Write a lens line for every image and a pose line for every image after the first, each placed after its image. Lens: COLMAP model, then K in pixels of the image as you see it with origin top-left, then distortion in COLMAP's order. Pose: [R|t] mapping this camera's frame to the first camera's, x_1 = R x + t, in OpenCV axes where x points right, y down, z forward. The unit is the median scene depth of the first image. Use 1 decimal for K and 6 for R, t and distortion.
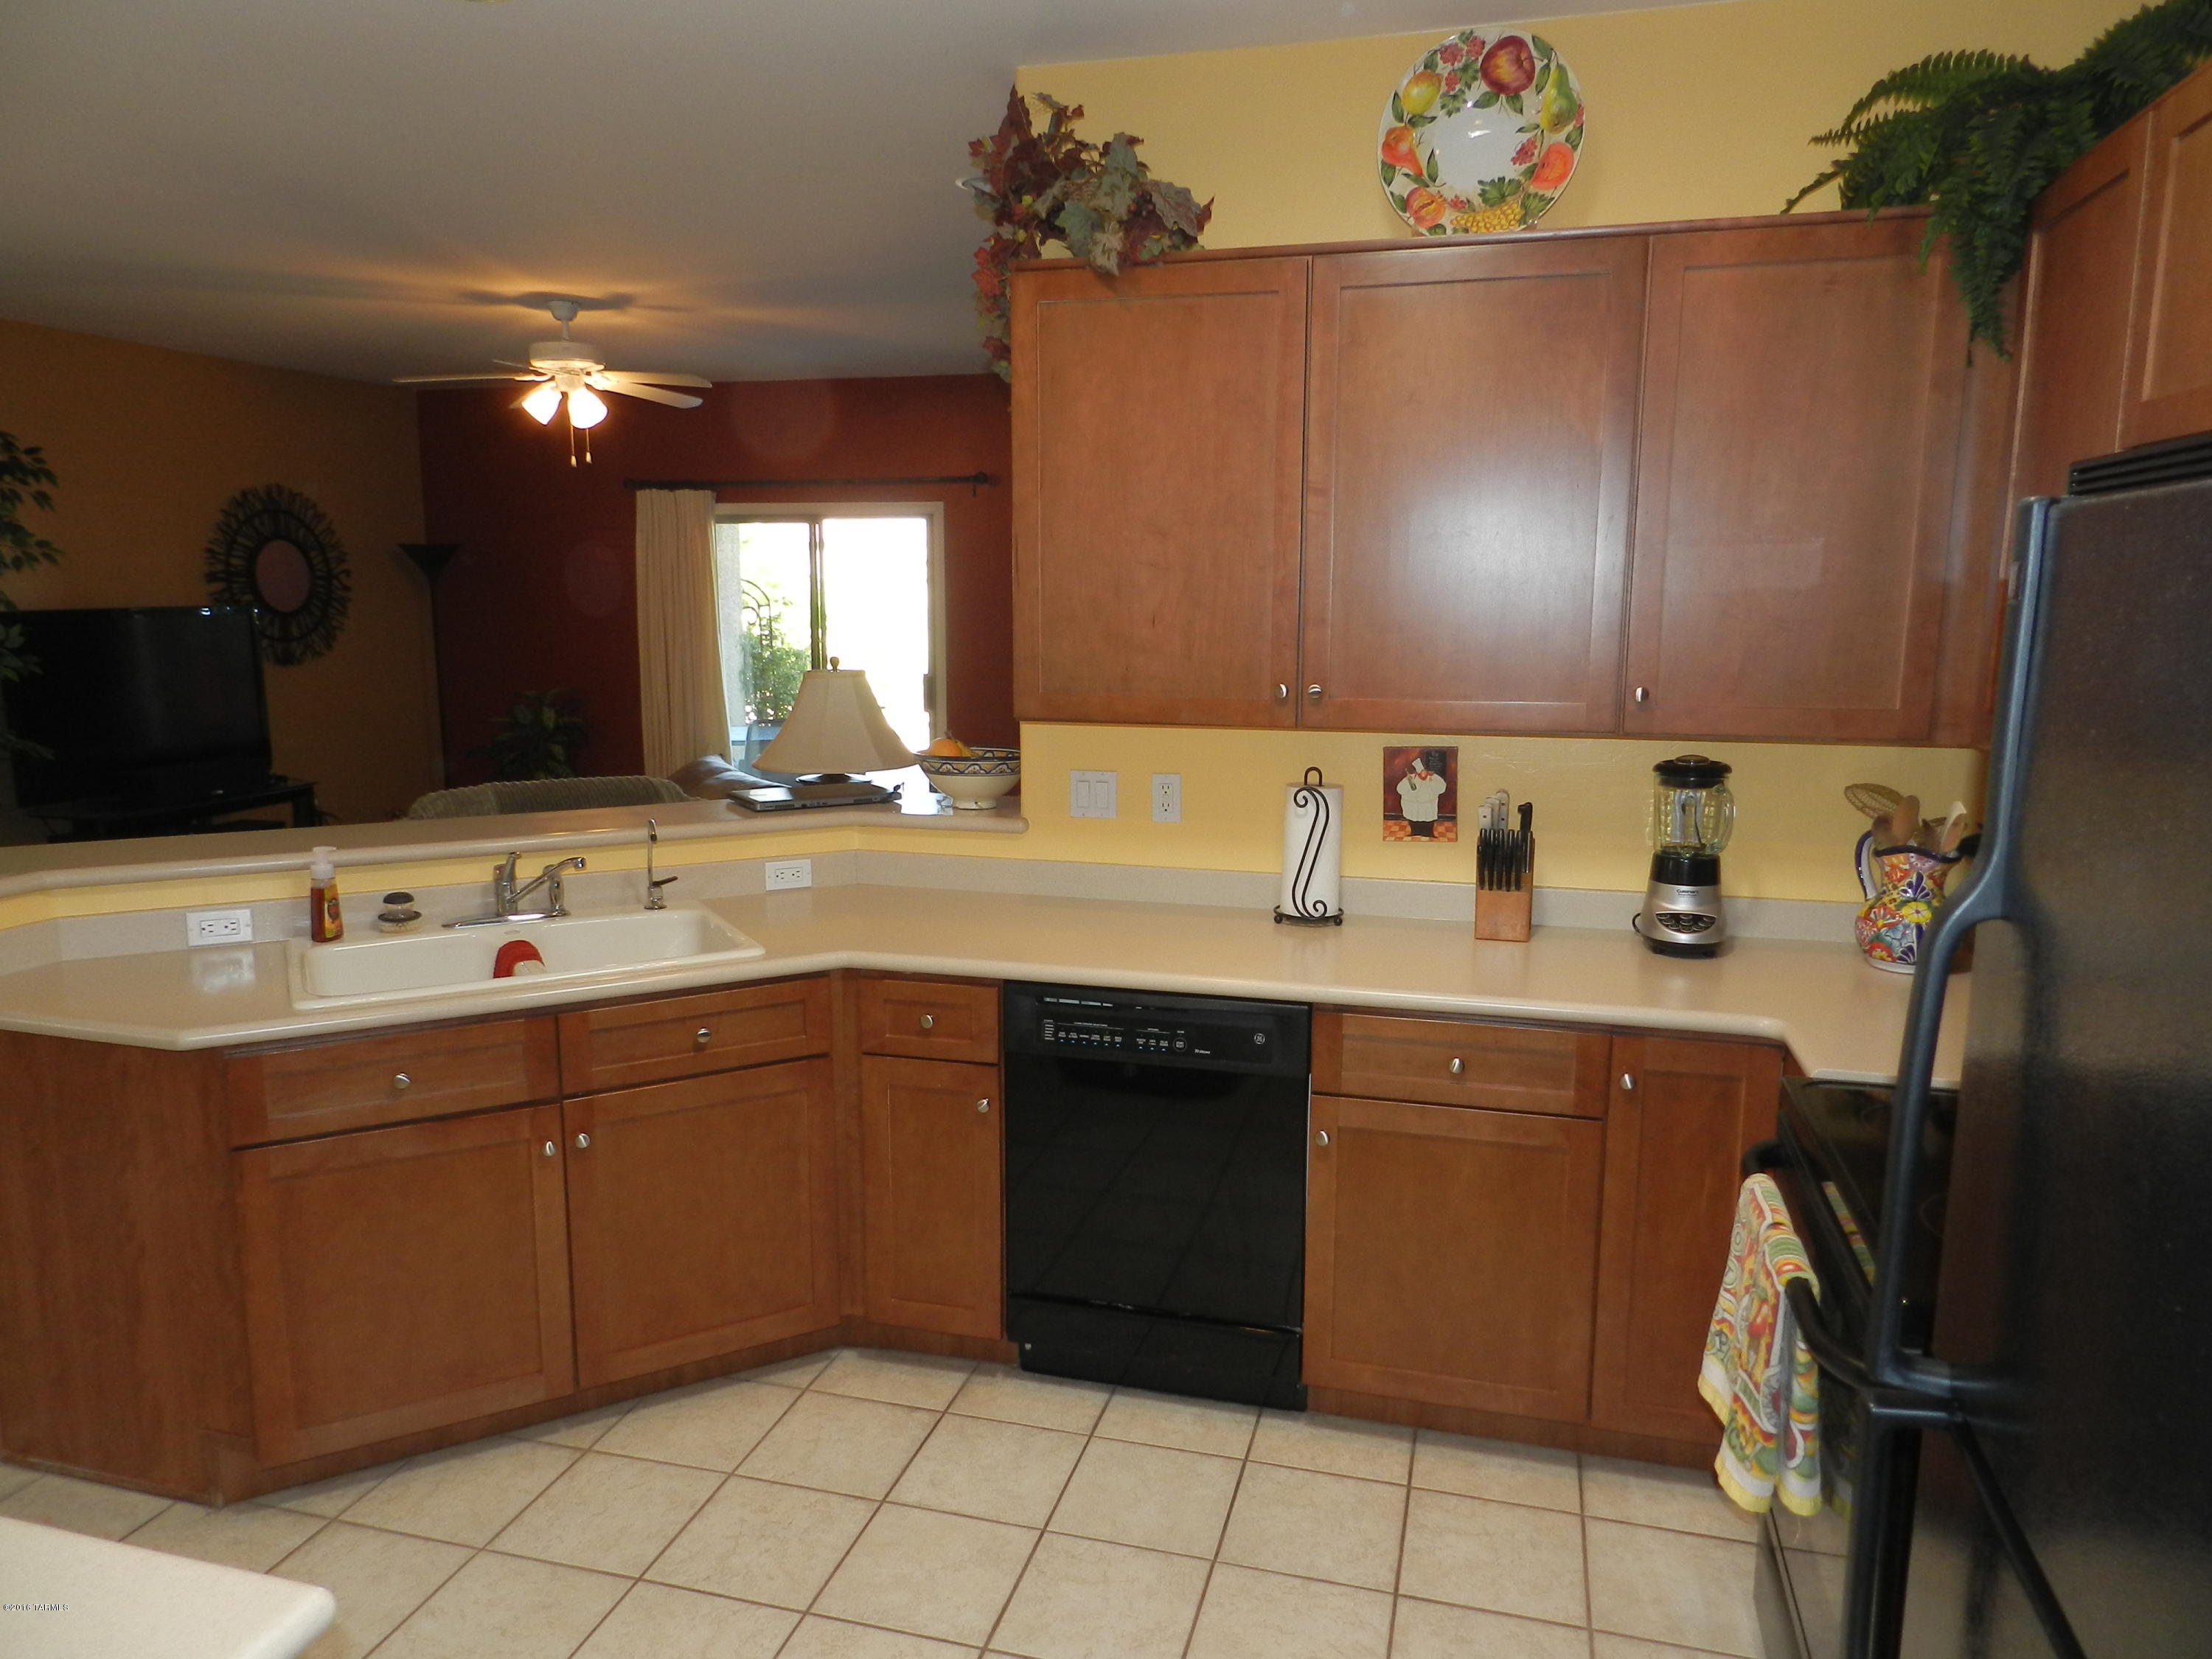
lens RADIAL K [[1497.3, 0, 1102.7], [0, 1497.3, 819.6], [0, 0, 1]] dist [0.026150, -0.017045]
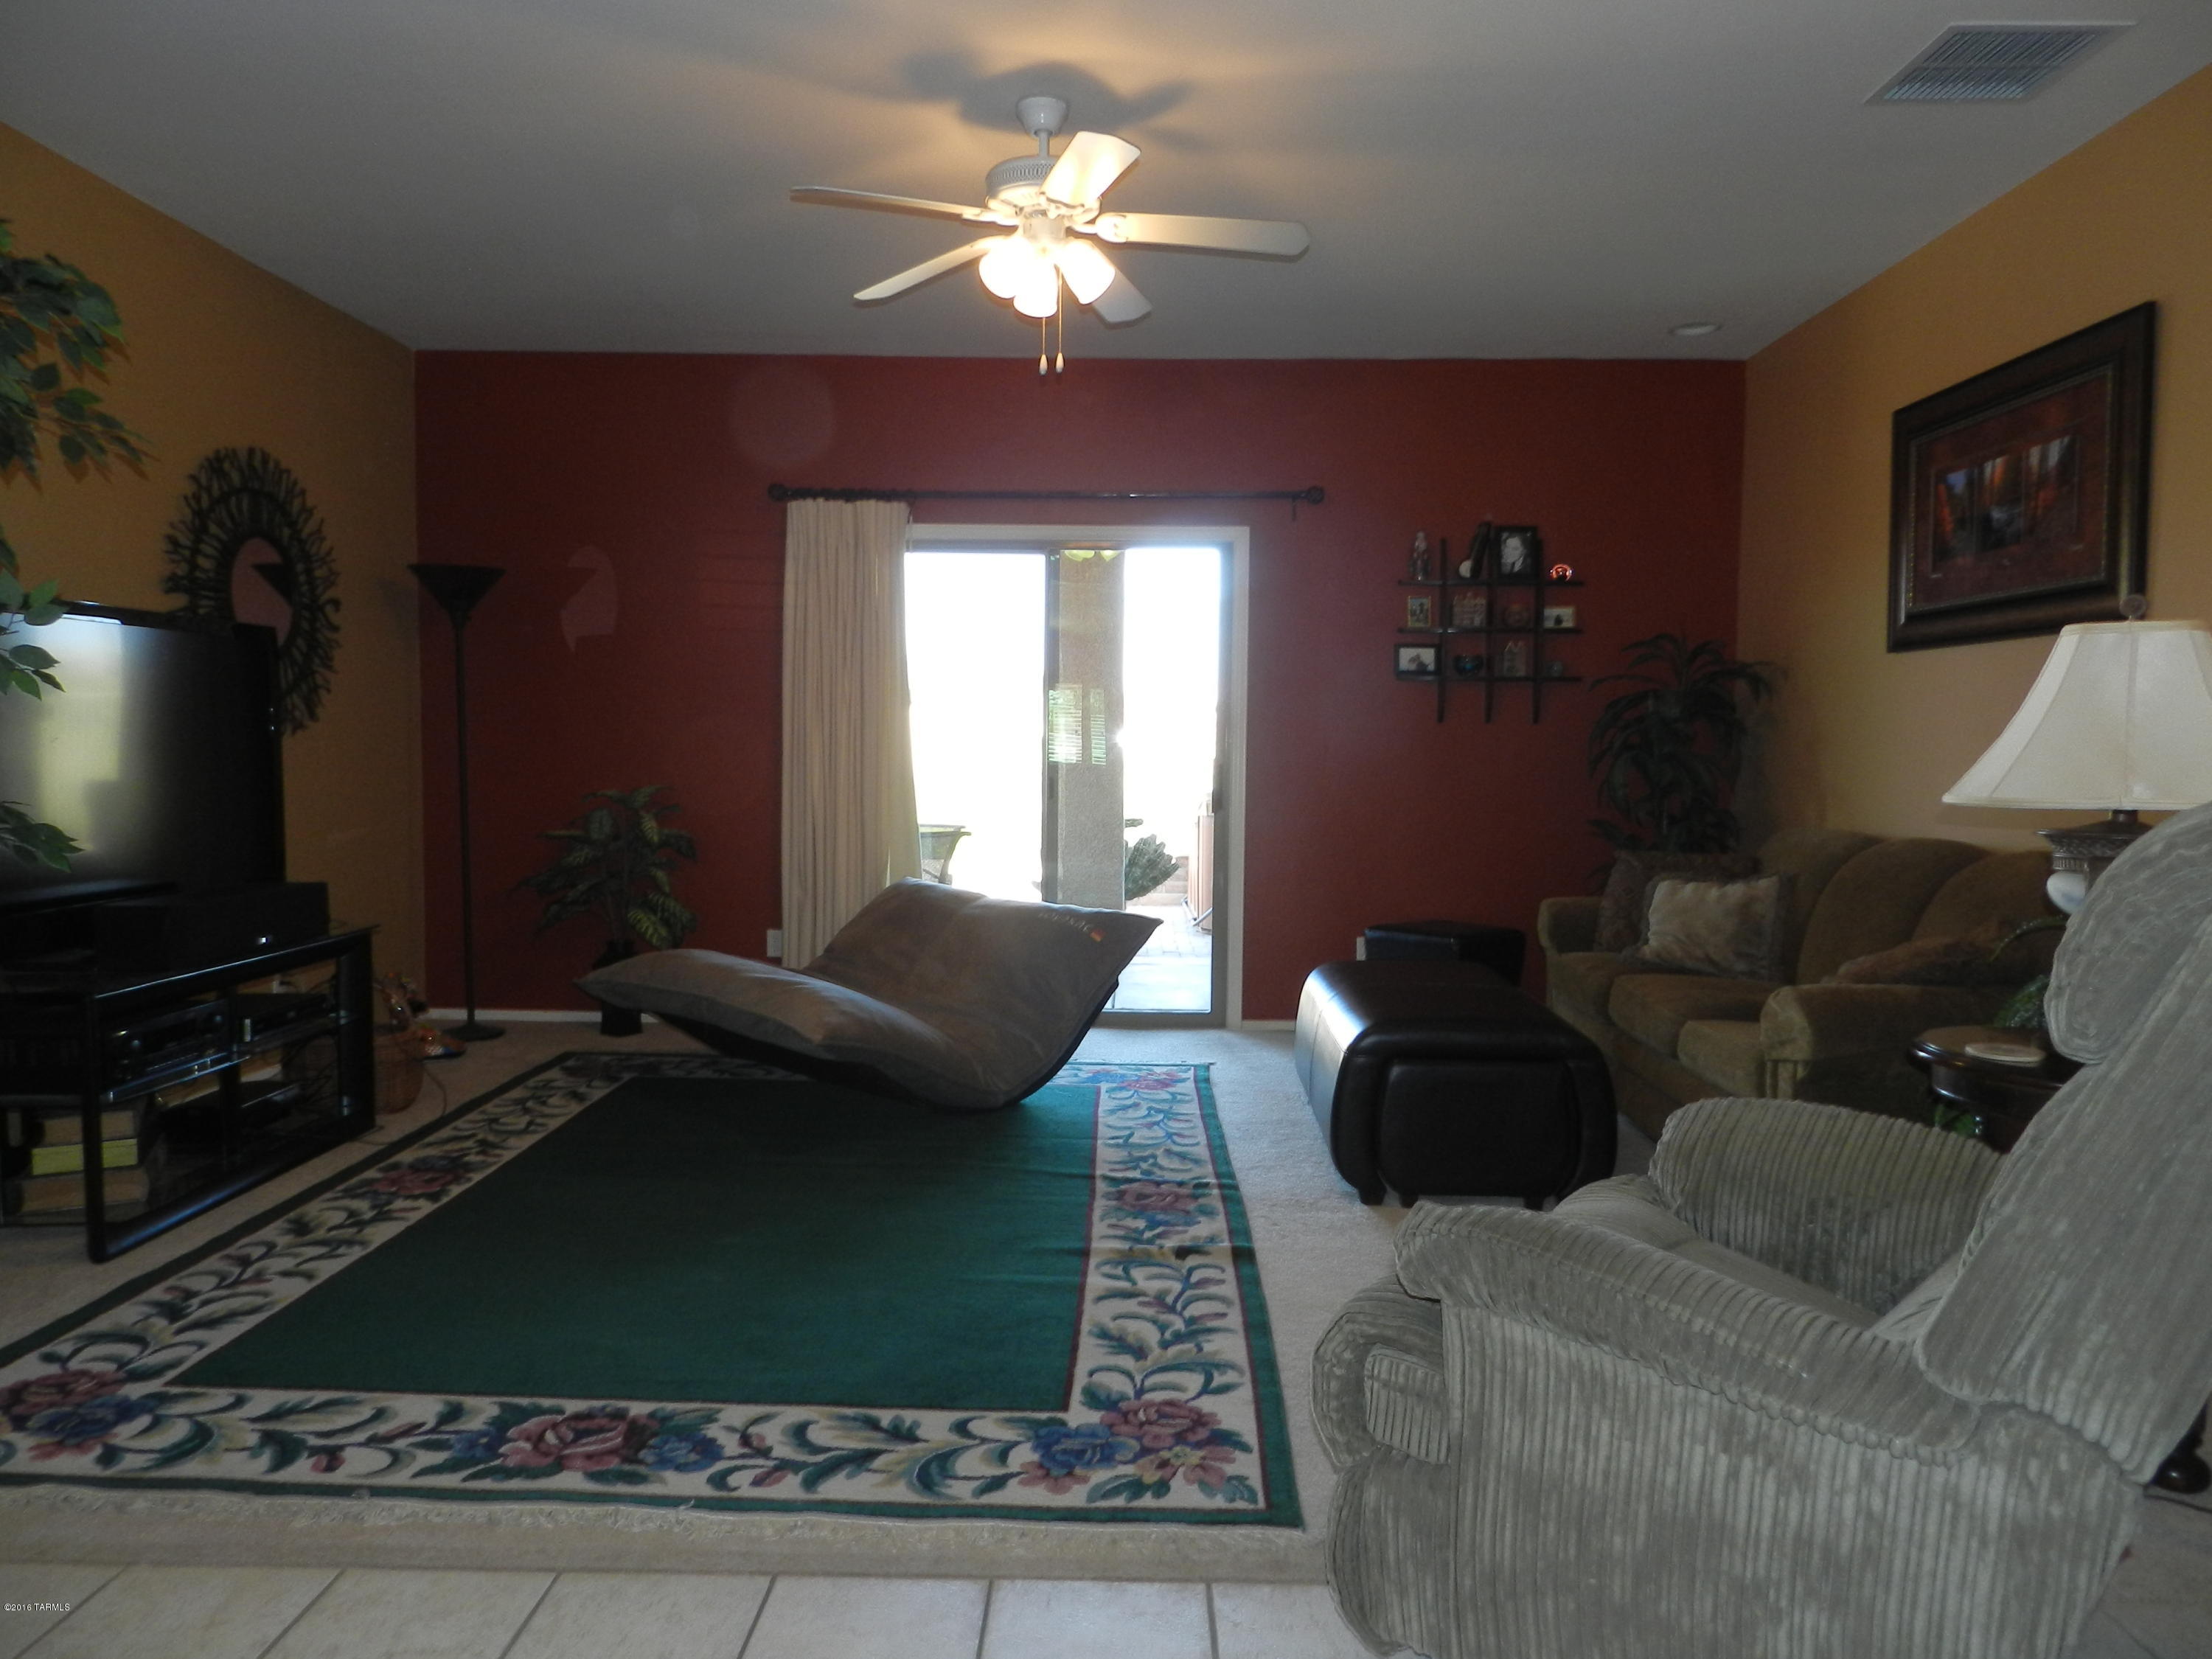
lens RADIAL K [[1497.3, 0, 1105.3], [0, 1497.3, 844.8], [0, 0, 1]] dist [0.026150, -0.017045]
pose [[0.967922, -0.008709, 0.251098, -0.358321], [0.032461, 0.995358, -0.090607, 0.007842], [-0.249143, 0.095851, 0.963712, 0.319381]]
